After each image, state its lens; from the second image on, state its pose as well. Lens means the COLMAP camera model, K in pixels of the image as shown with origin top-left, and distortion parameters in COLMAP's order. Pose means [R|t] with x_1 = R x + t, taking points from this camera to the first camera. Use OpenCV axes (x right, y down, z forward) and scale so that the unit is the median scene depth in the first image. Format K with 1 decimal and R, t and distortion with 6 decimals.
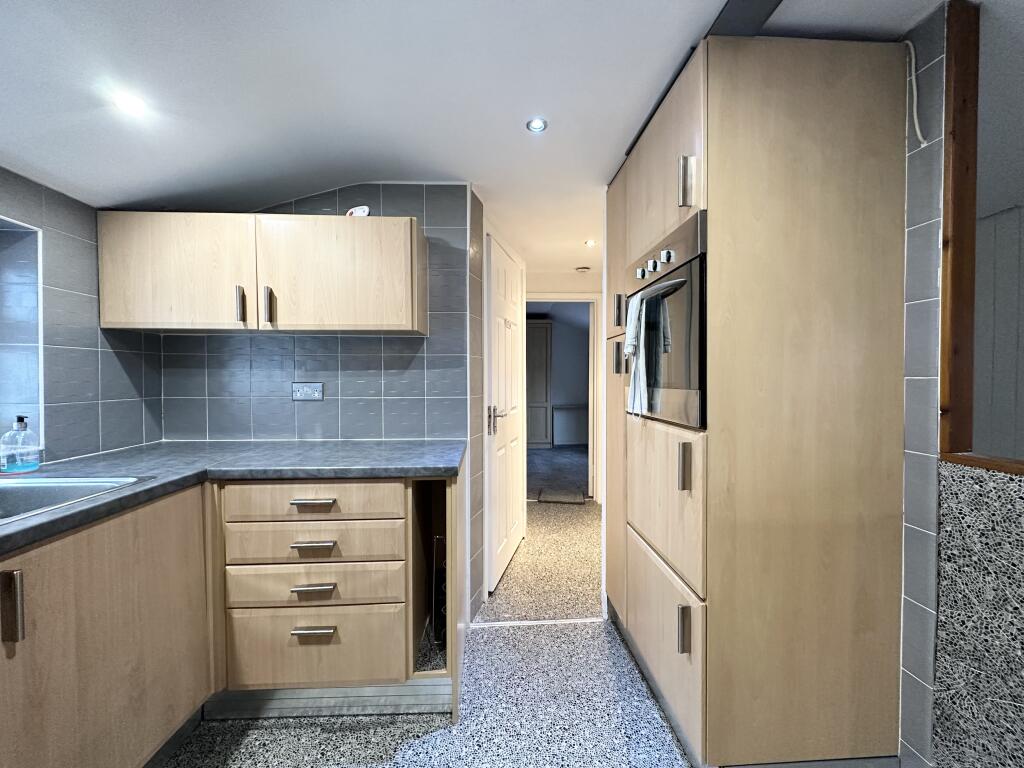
lens RADIAL K [[406.3, 0, 510.9], [0, 406.3, 383.8], [0, 0, 1]] dist [-0.003897, 0.000493]
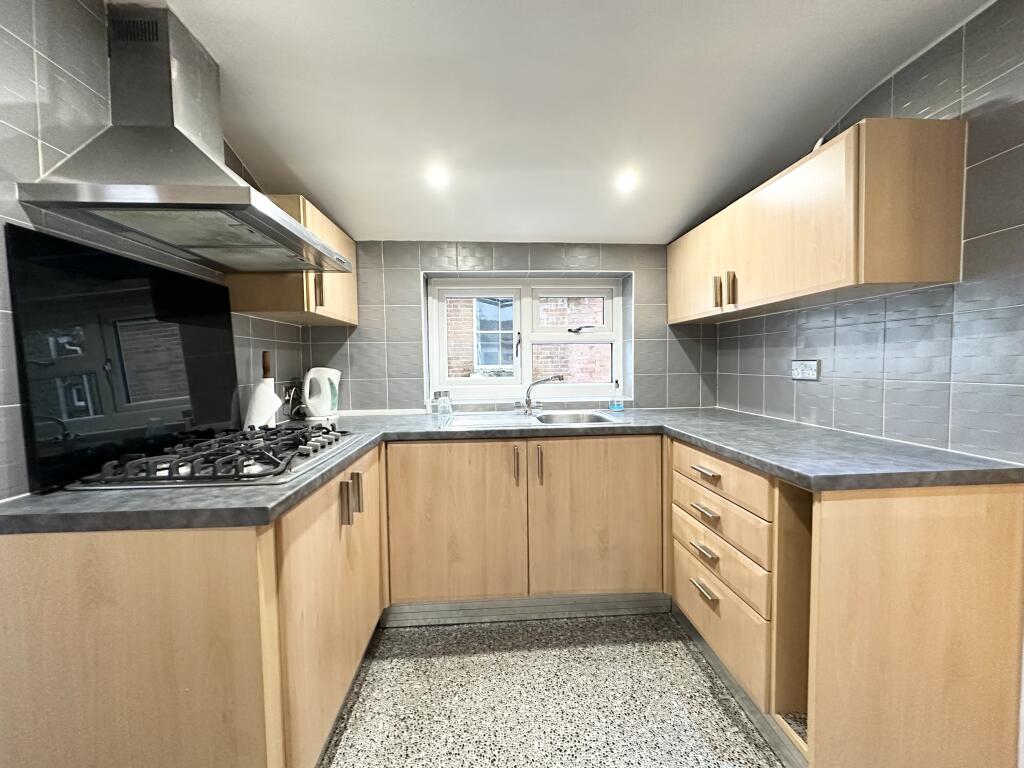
lens RADIAL K [[406.3, 0, 511.2], [0, 406.3, 382.9], [0, 0, 1]] dist [-0.003897, 0.000493]
pose [[0.008876, 0.045896, -0.998907, 0.547013], [-0.001256, 0.998946, 0.045886, 0.008744], [0.999960, 0.000848, 0.008924, 0.458928]]
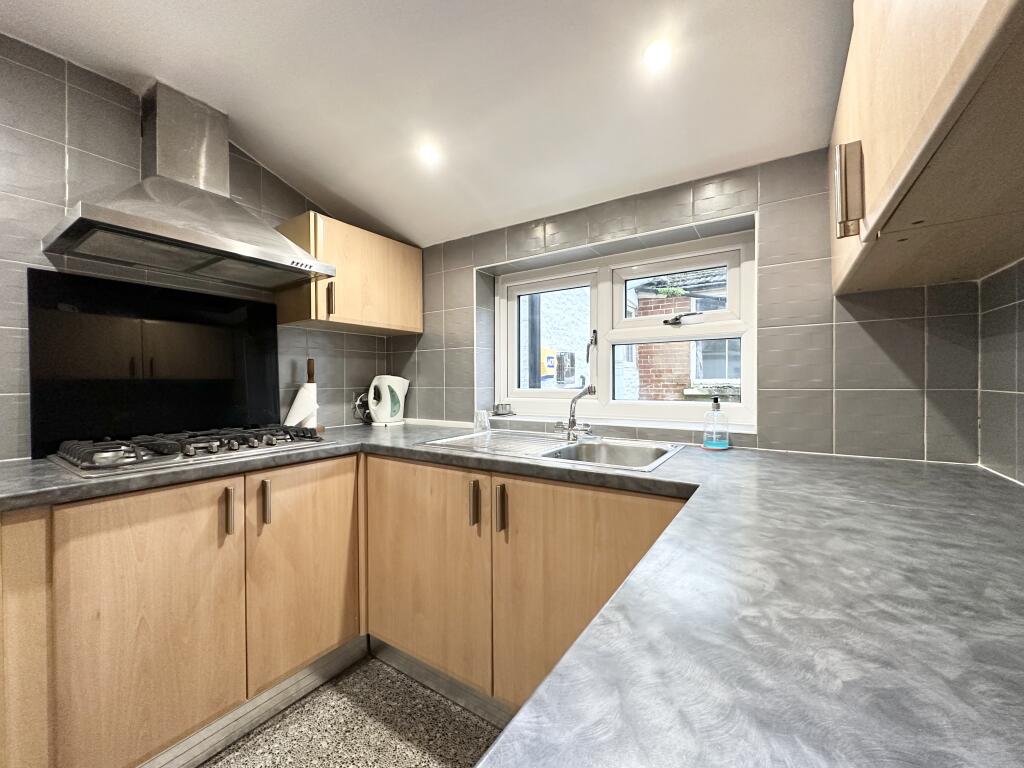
lens RADIAL K [[406.3, 0, 510.7], [0, 406.3, 383.6], [0, 0, 1]] dist [-0.003897, 0.000493]
pose [[-0.597997, 0.005451, -0.801480, -0.006464], [-0.008004, 0.999886, 0.012772, 0.030378], [0.801458, 0.014053, -0.597886, 1.088460]]
